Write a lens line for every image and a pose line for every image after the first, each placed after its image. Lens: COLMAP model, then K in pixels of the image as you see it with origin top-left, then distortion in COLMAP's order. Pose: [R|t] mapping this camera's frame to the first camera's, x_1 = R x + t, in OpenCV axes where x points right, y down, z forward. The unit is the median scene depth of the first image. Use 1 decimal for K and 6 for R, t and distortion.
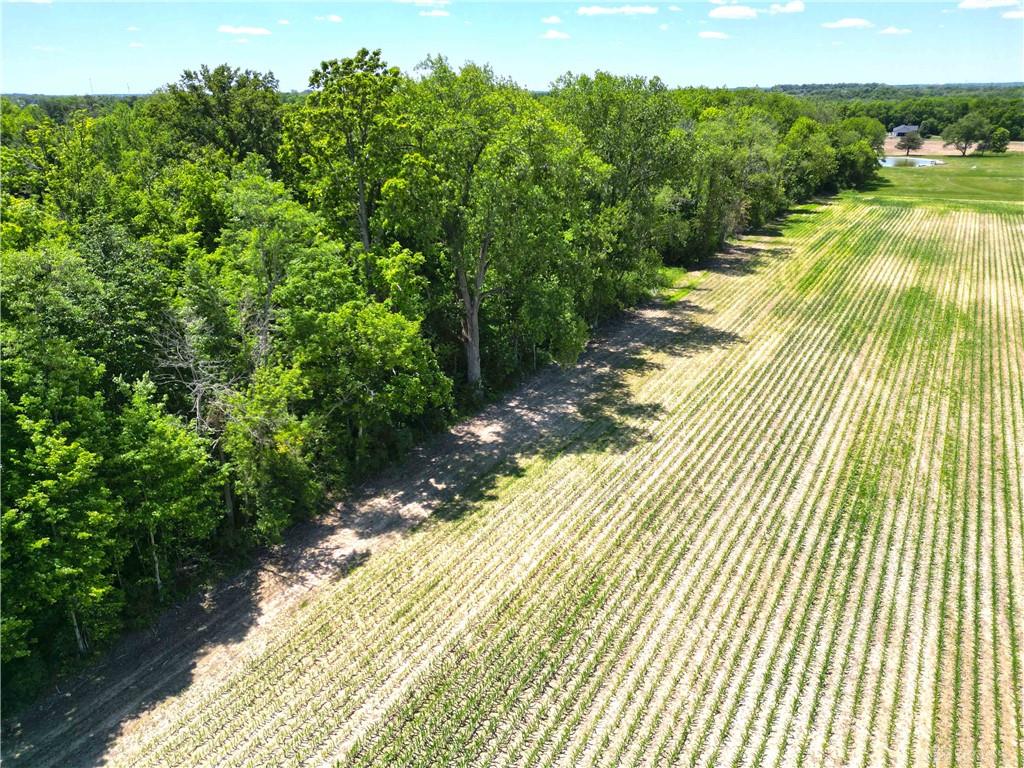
lens RADIAL K [[710.8, 0, 507.0], [0, 710.8, 385.1], [0, 0, 1]] dist [0.091279, -0.090071]
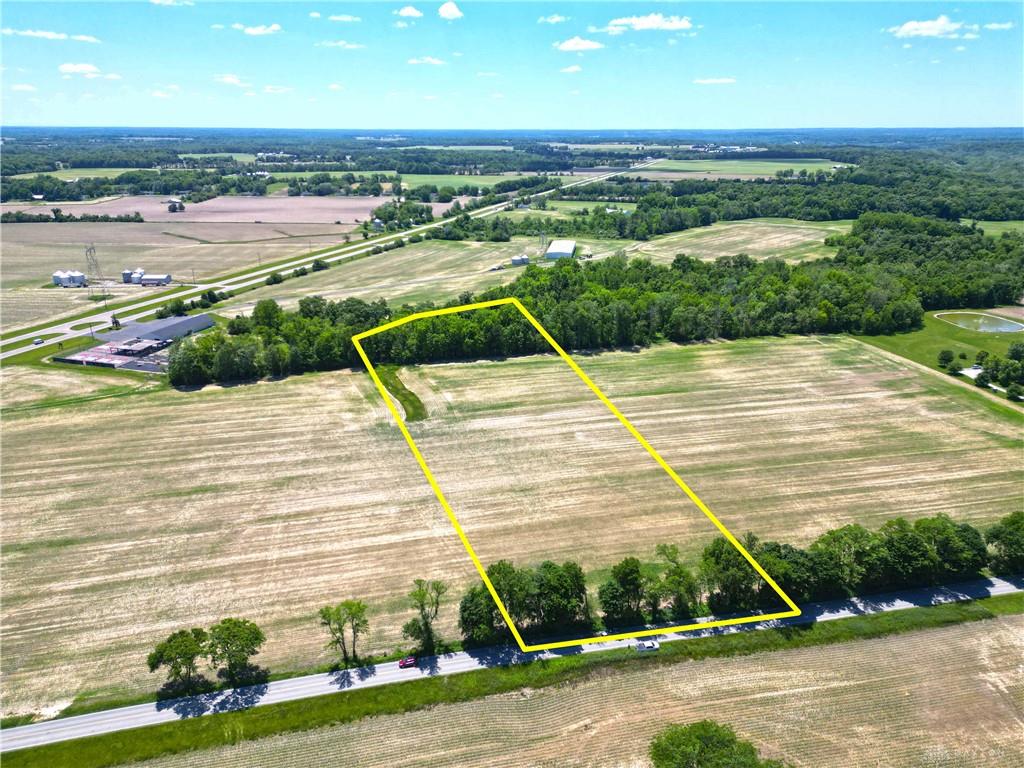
lens RADIAL K [[710.8, 0, 507.0], [0, 710.8, 385.1], [0, 0, 1]] dist [0.091279, -0.090071]
pose [[0.702640, 0.251830, -0.665491, 3.493173], [-0.273802, 0.958951, 0.073793, 0.041572], [0.656756, 0.130363, 0.742749, -3.764339]]
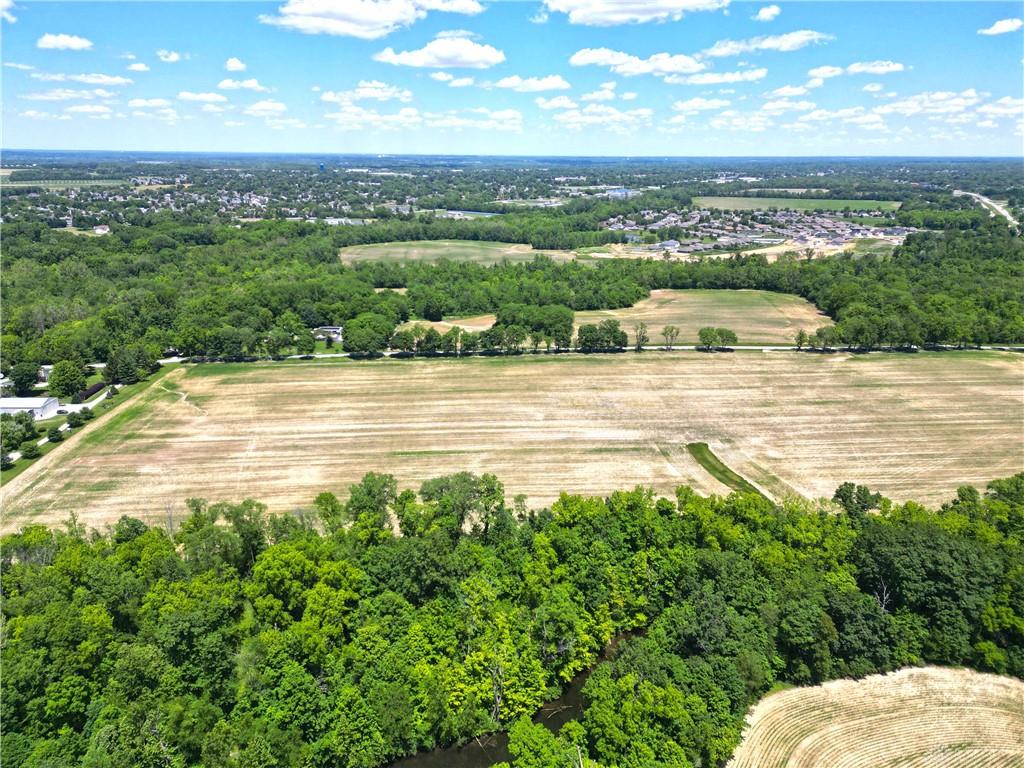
lens RADIAL K [[706.4, 0, 508.1], [0, 706.4, 390.9], [0, 0, 1]] dist [0.113190, -0.106381]
pose [[-0.586654, -0.250773, 0.770032, -2.405504], [0.300858, 0.815308, 0.494729, -2.055057], [-0.751878, 0.521905, -0.402857, 1.636664]]
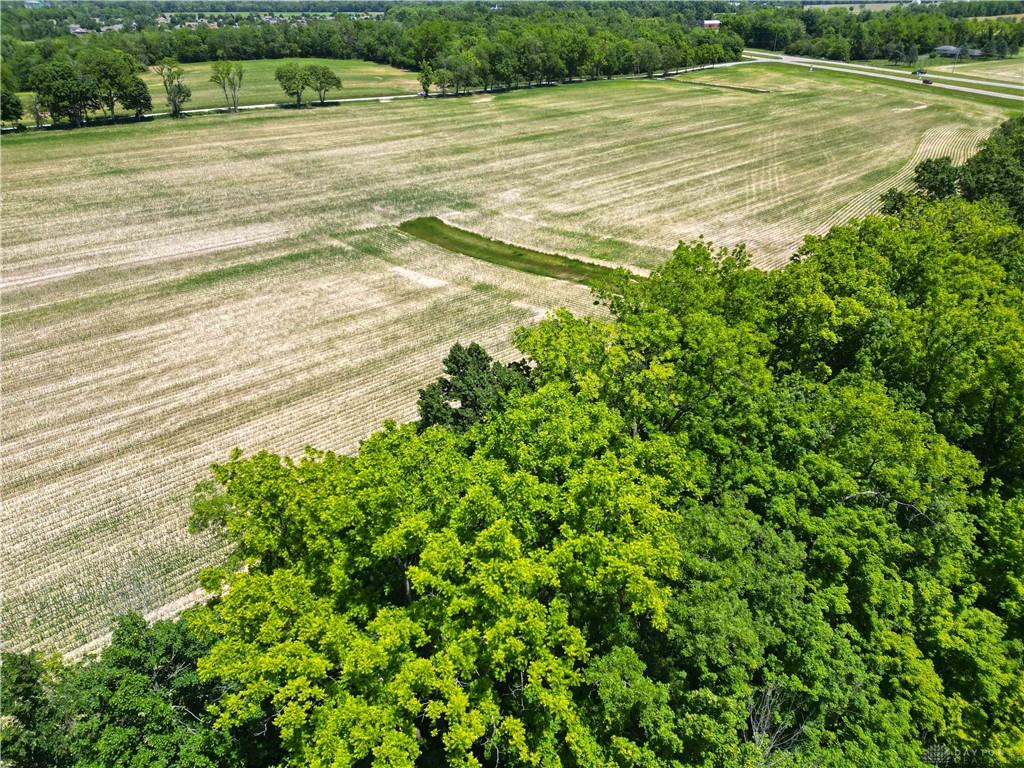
lens RADIAL K [[710.8, 0, 507.0], [0, 710.8, 385.1], [0, 0, 1]] dist [0.091279, -0.090071]
pose [[-0.963381, -0.121349, 0.239105, -0.555966], [0.106432, 0.645414, 0.756382, -0.441428], [-0.246108, 0.754132, -0.608864, 0.645448]]
